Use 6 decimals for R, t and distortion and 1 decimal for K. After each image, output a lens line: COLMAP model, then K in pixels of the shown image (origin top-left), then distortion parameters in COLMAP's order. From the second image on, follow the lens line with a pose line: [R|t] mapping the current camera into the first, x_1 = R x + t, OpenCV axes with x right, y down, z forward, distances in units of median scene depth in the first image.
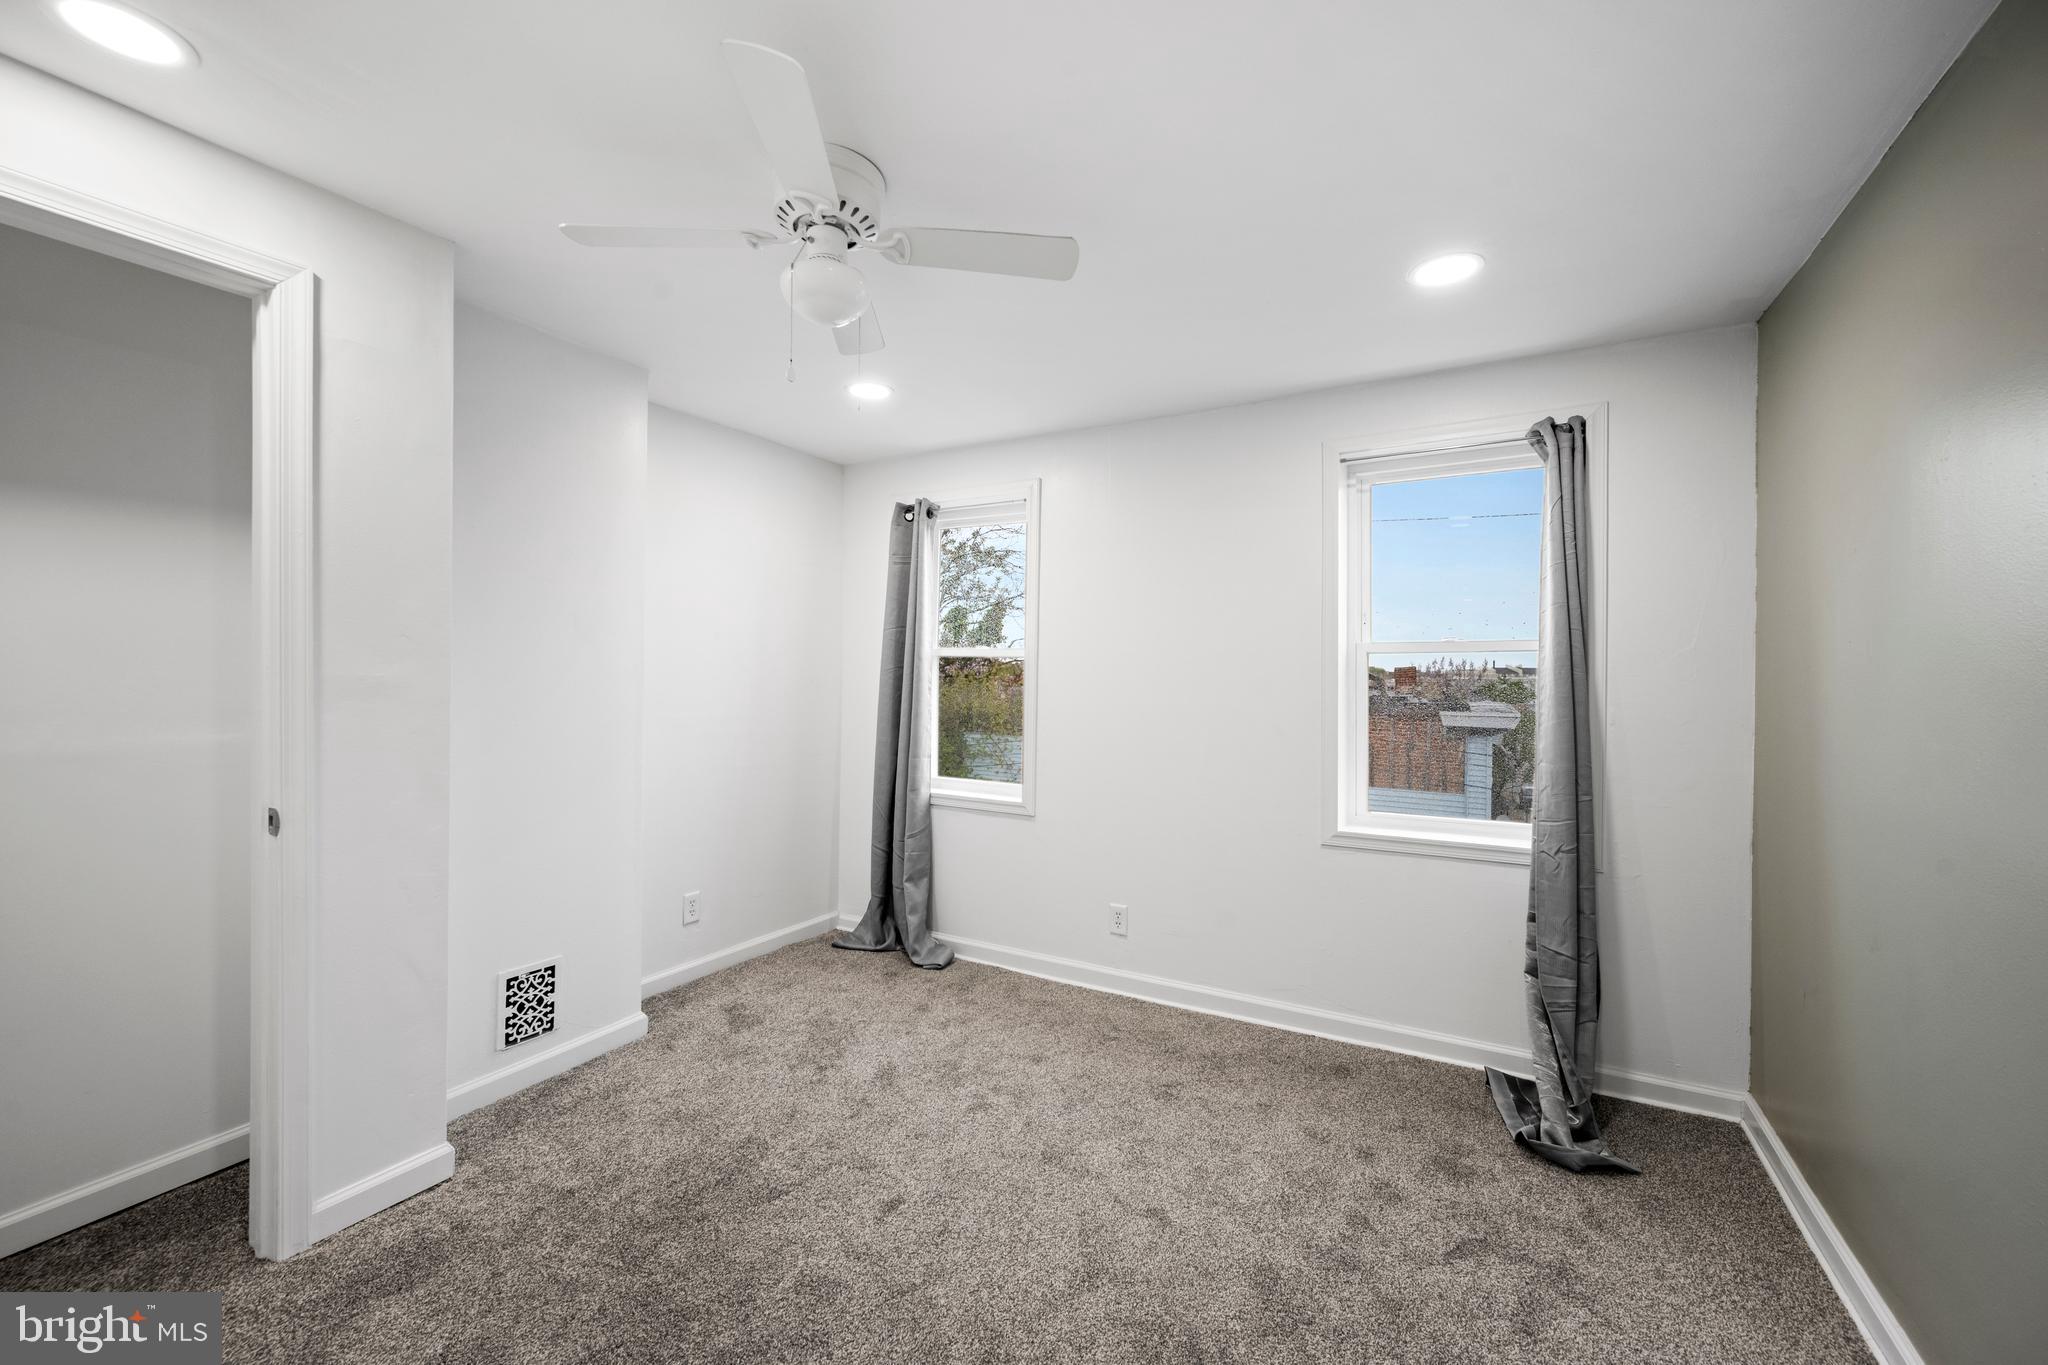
lens RADIAL K [[804.7, 0, 1023.0], [0, 804.7, 678.9], [0, 0, 1]] dist [-0.000800, -0.000534]
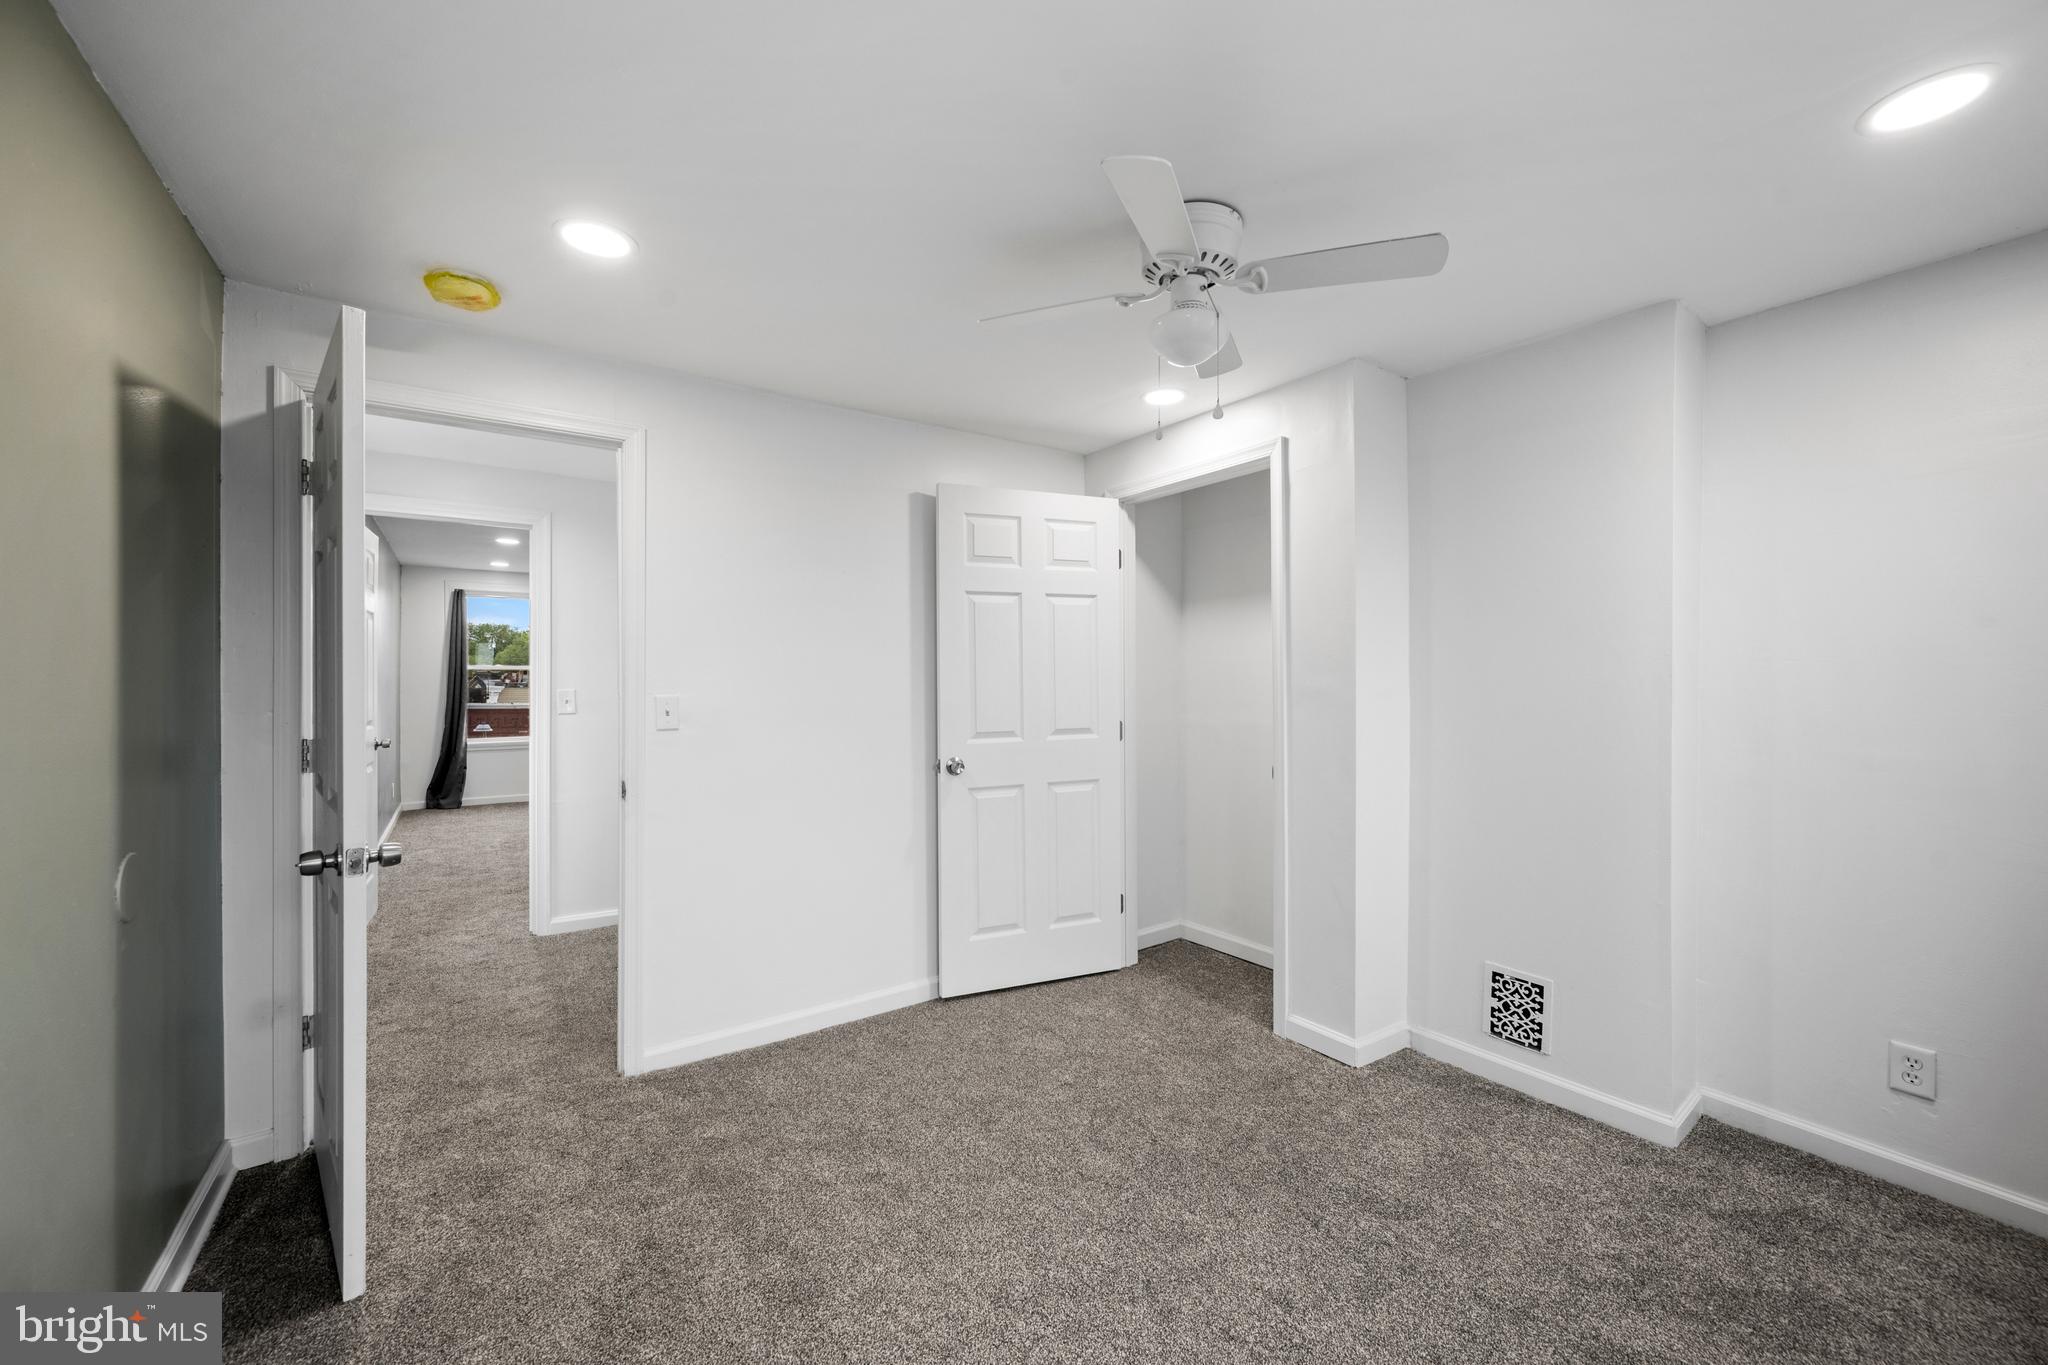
lens RADIAL K [[804.7, 0, 1012.6], [0, 804.7, 673.3], [0, 0, 1]] dist [-0.000800, -0.000534]
pose [[-0.442544, -0.009229, -0.896699, 0.584032], [-0.006555, 0.999954, -0.007057, -0.009858], [0.896723, 0.002755, -0.442584, 0.873197]]
